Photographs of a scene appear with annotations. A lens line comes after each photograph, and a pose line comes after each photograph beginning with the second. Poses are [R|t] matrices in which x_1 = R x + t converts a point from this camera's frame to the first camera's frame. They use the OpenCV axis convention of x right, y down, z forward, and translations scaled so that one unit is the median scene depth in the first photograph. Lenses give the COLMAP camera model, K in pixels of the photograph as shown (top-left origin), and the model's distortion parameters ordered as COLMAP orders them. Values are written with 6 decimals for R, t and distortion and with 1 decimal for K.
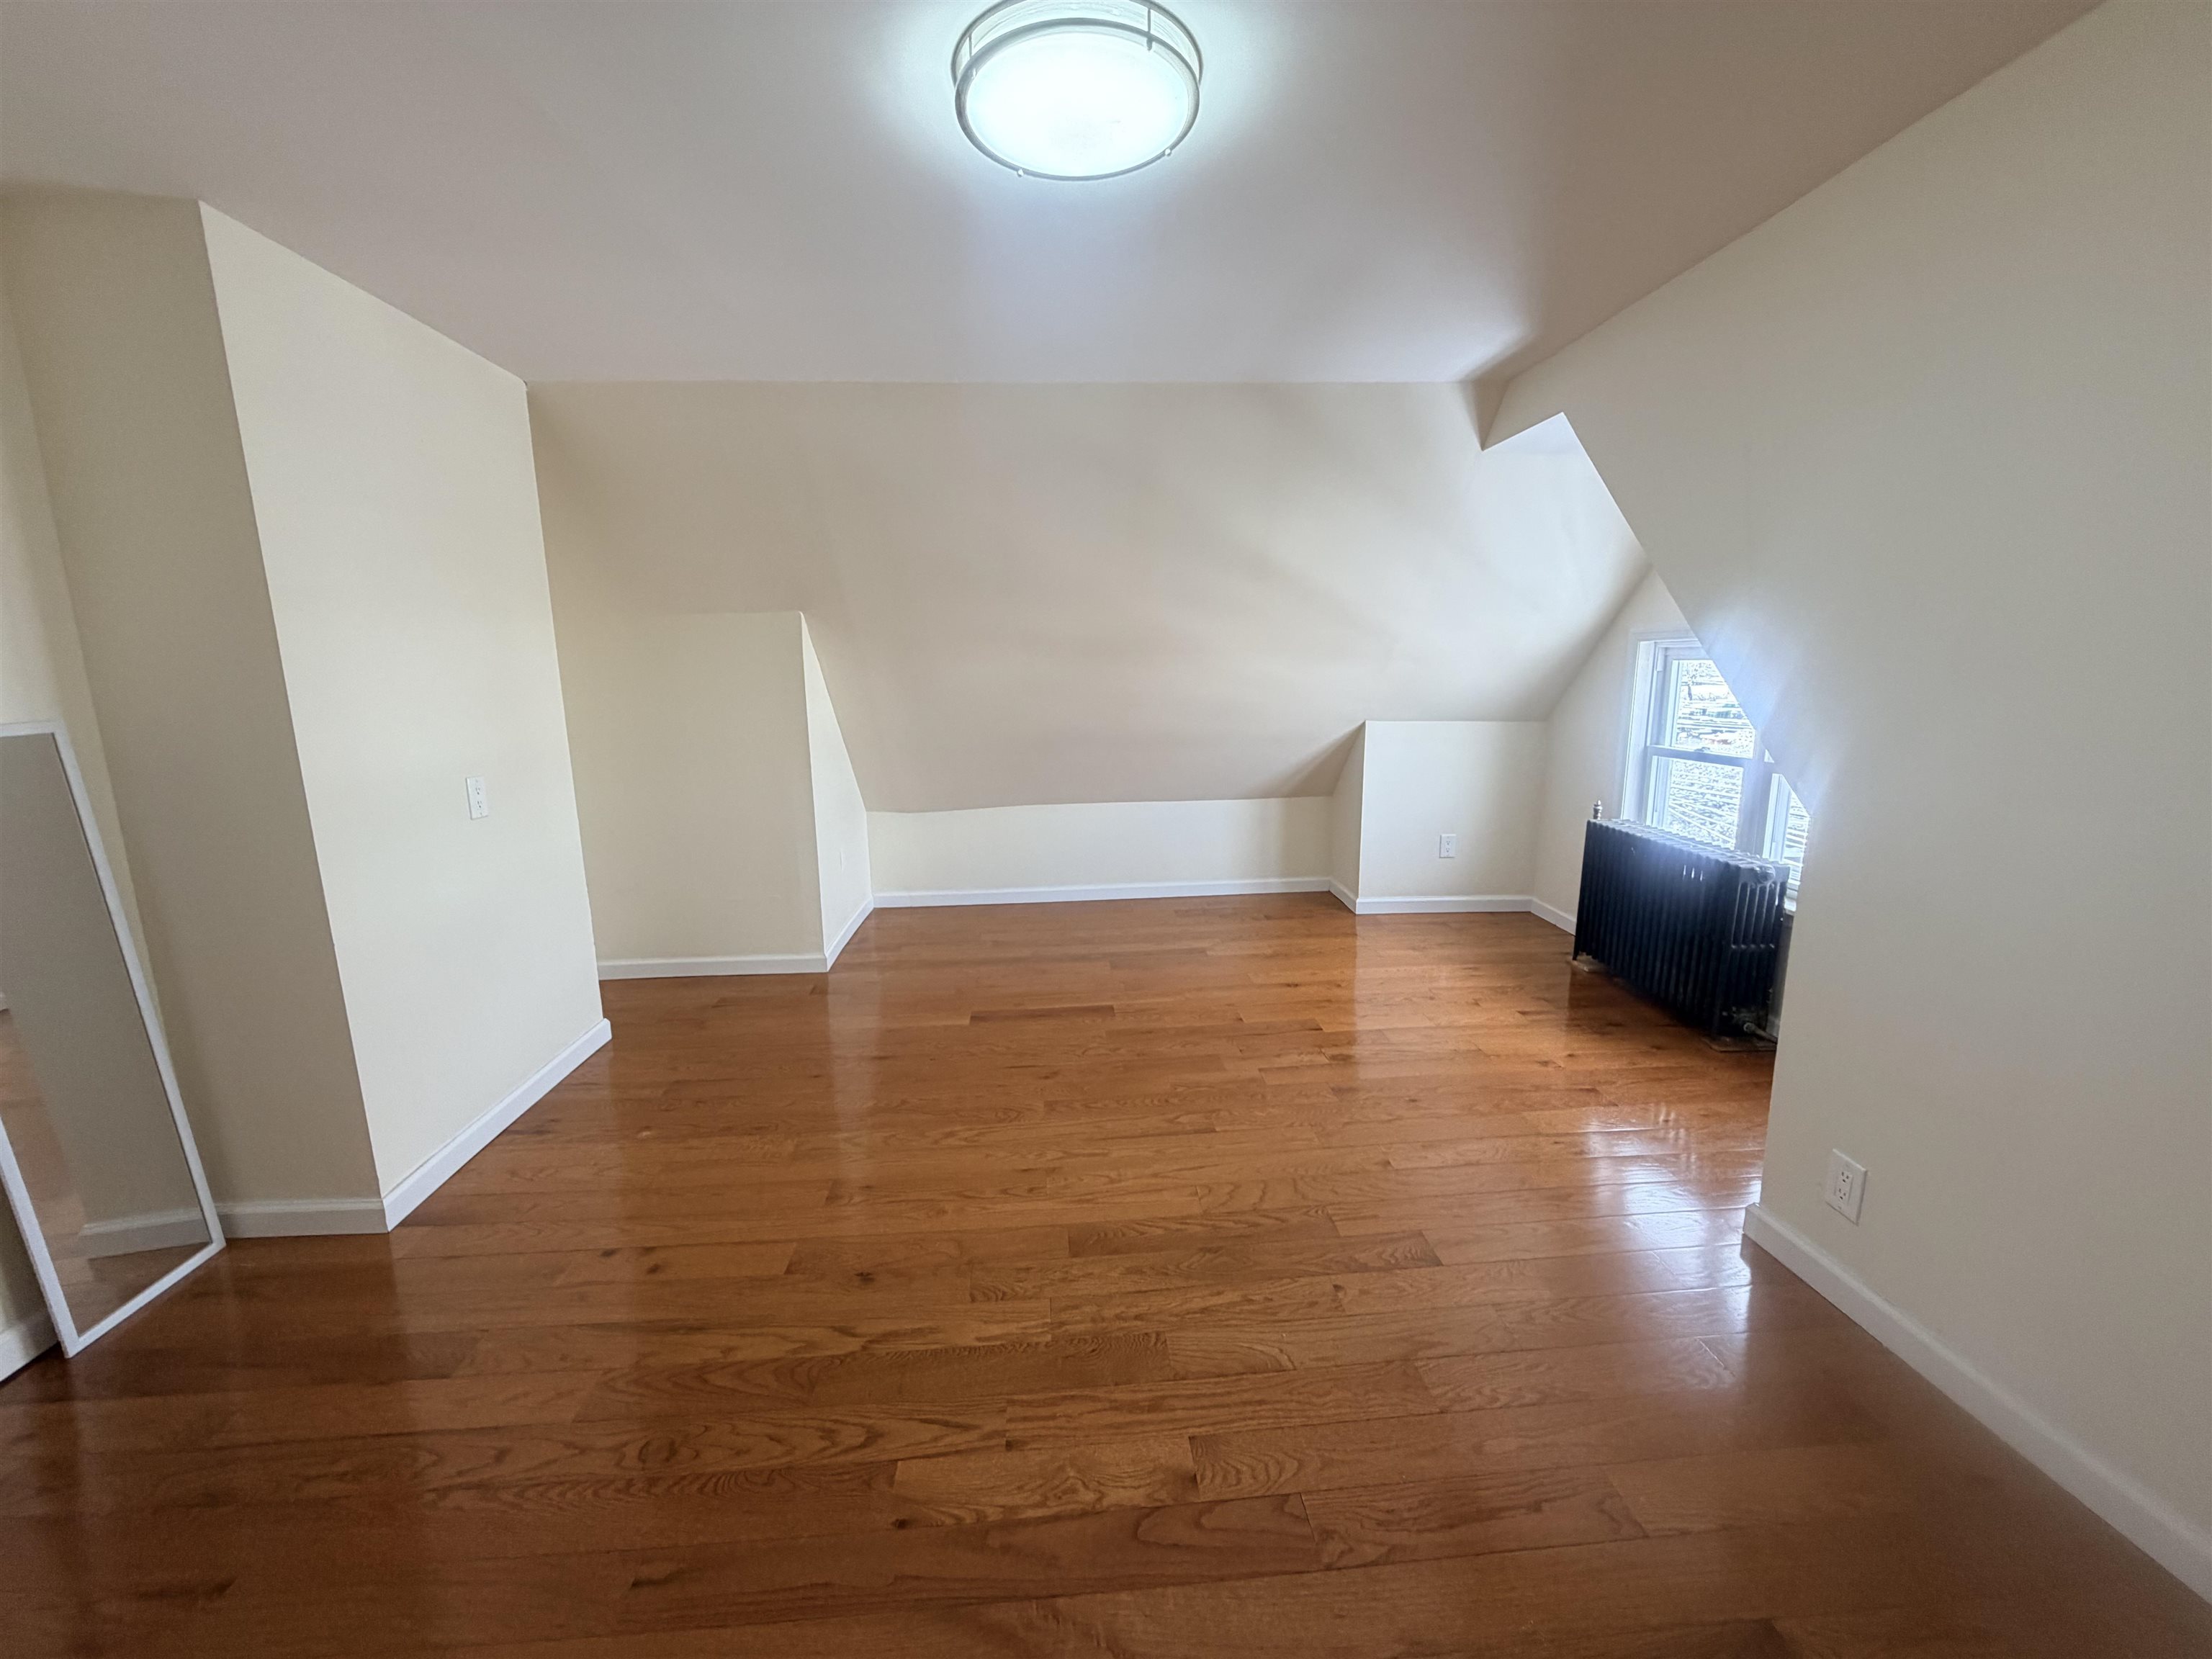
lens RADIAL K [[886.9, 0, 1106.0], [0, 886.9, 829.5], [0, 0, 1]] dist [-0.000790, 0.000189]
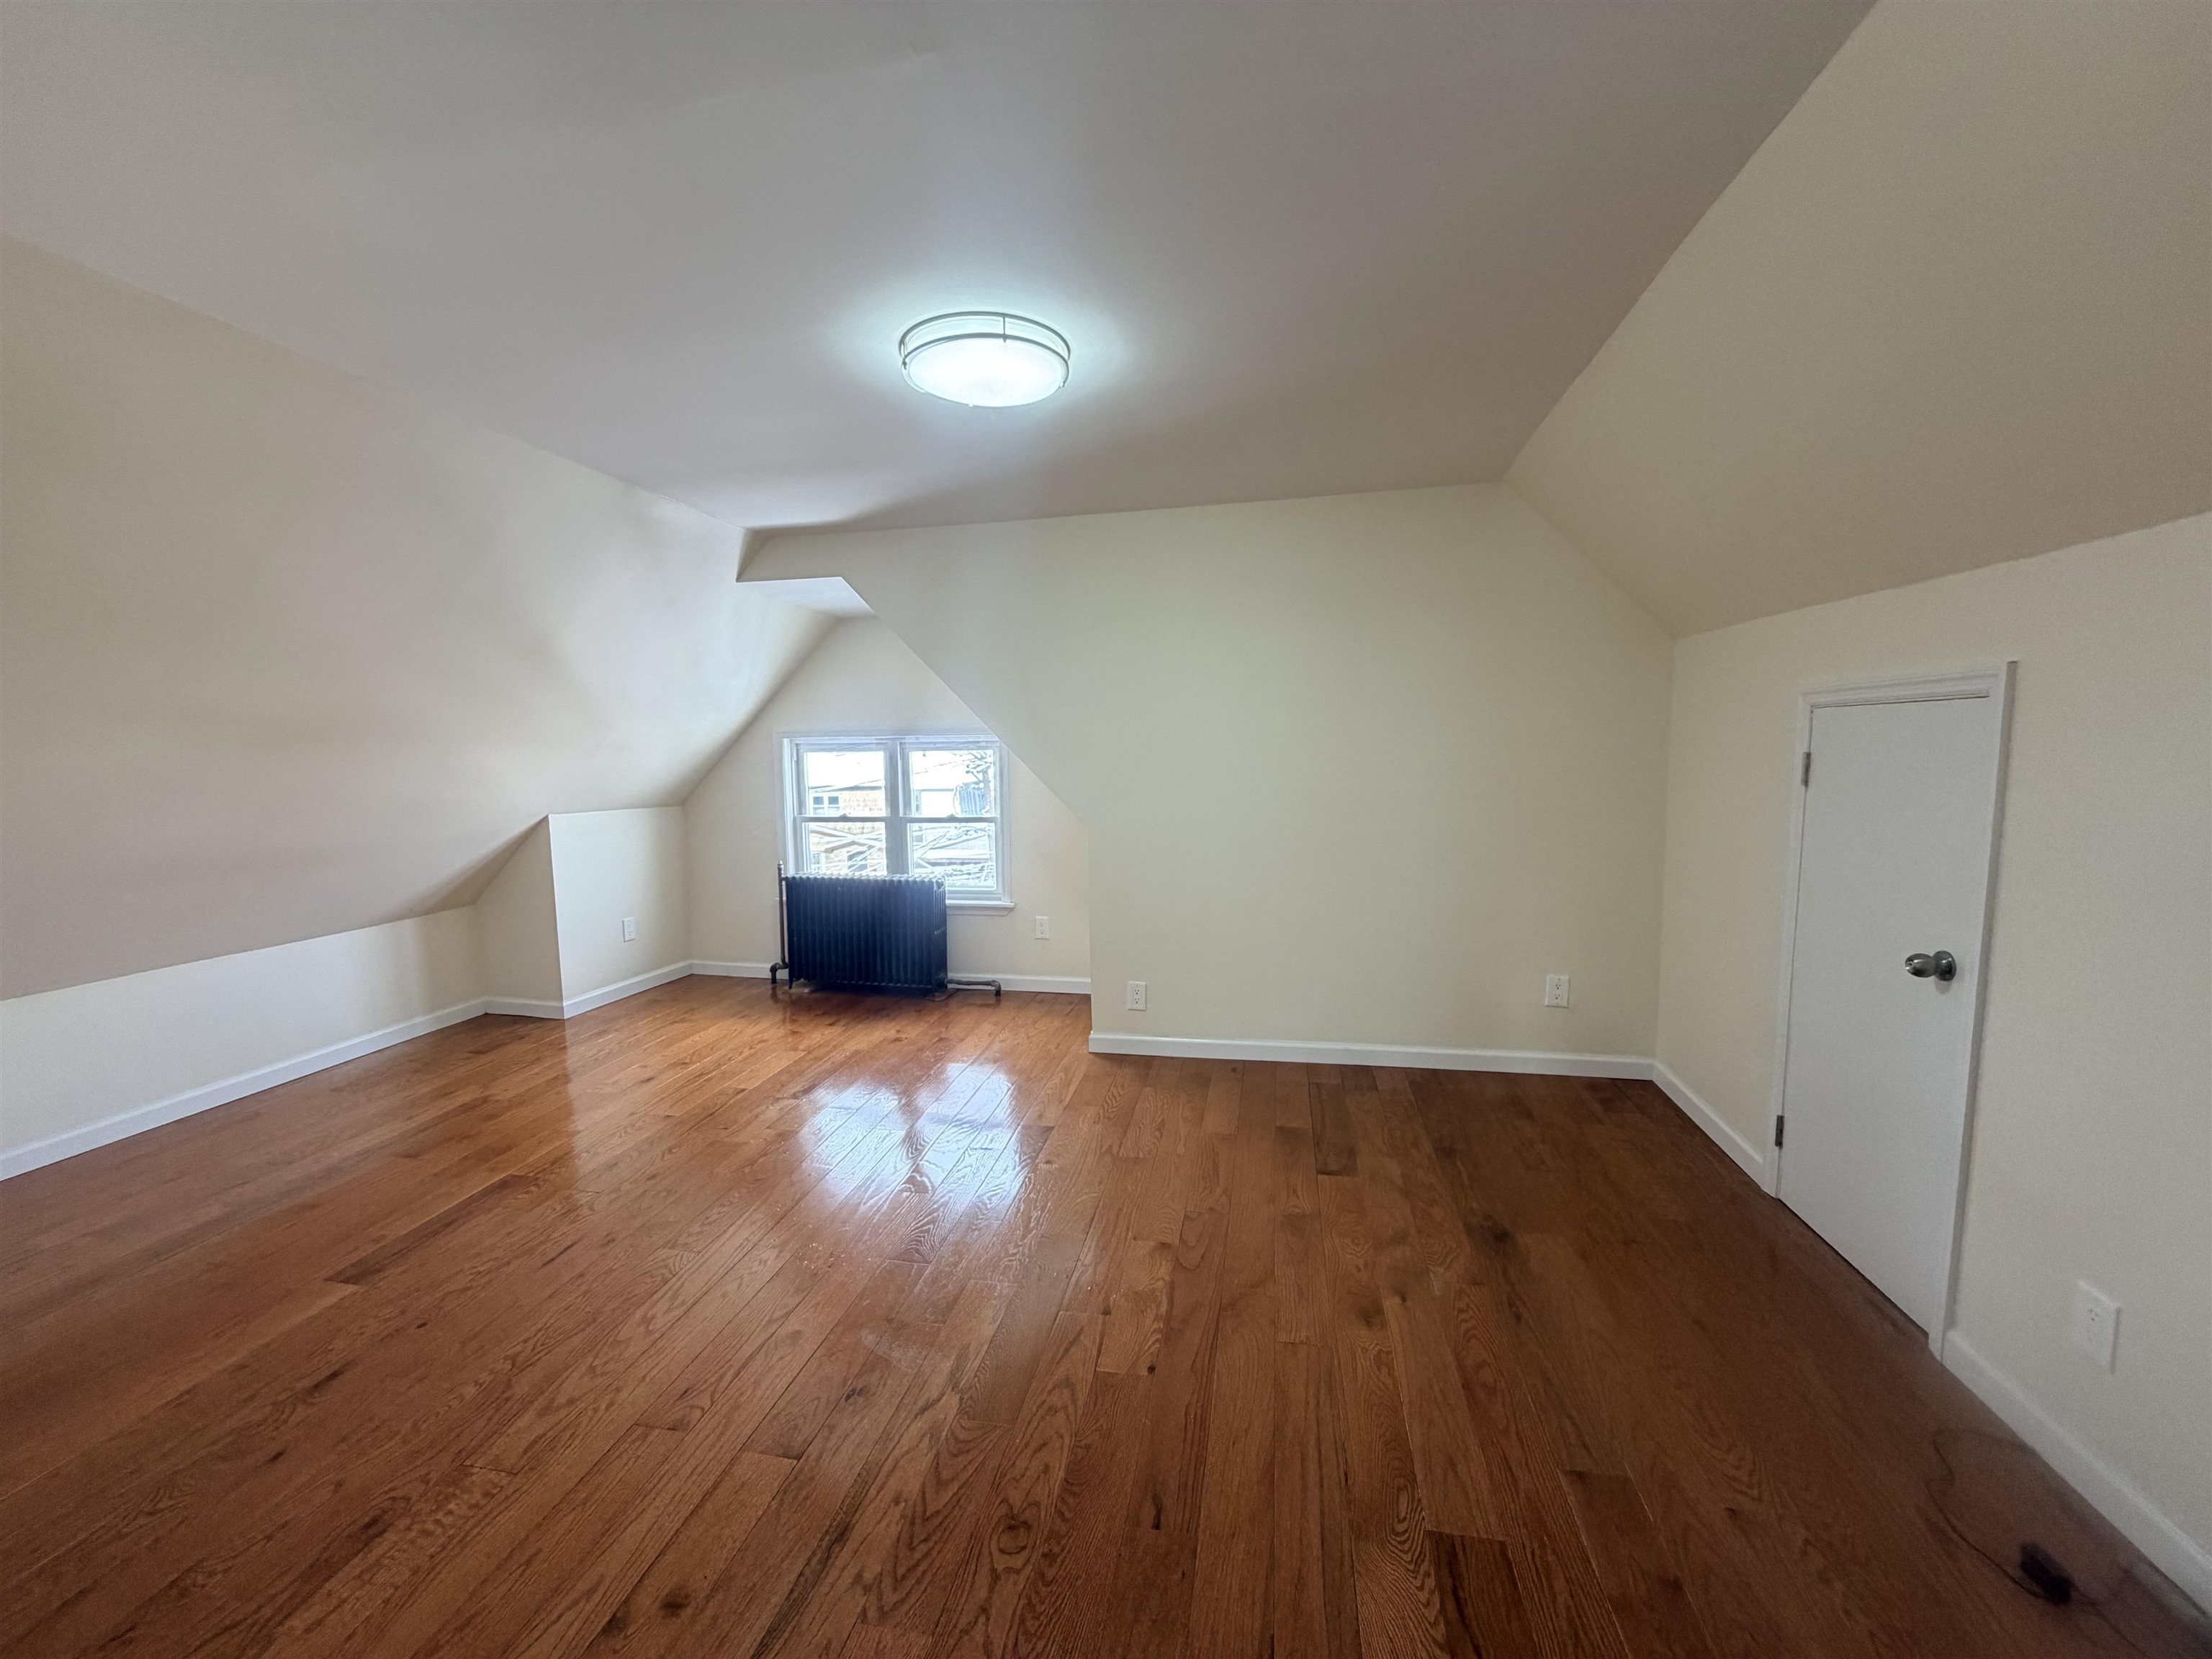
lens RADIAL K [[886.9, 0, 1106.0], [0, 886.9, 829.5], [0, 0, 1]] dist [-0.000790, 0.000189]
pose [[0.253879, -0.078070, 0.964080, -0.552841], [0.184725, 0.982304, 0.030901, -0.029827], [-0.949432, 0.170245, 0.263808, 0.211035]]
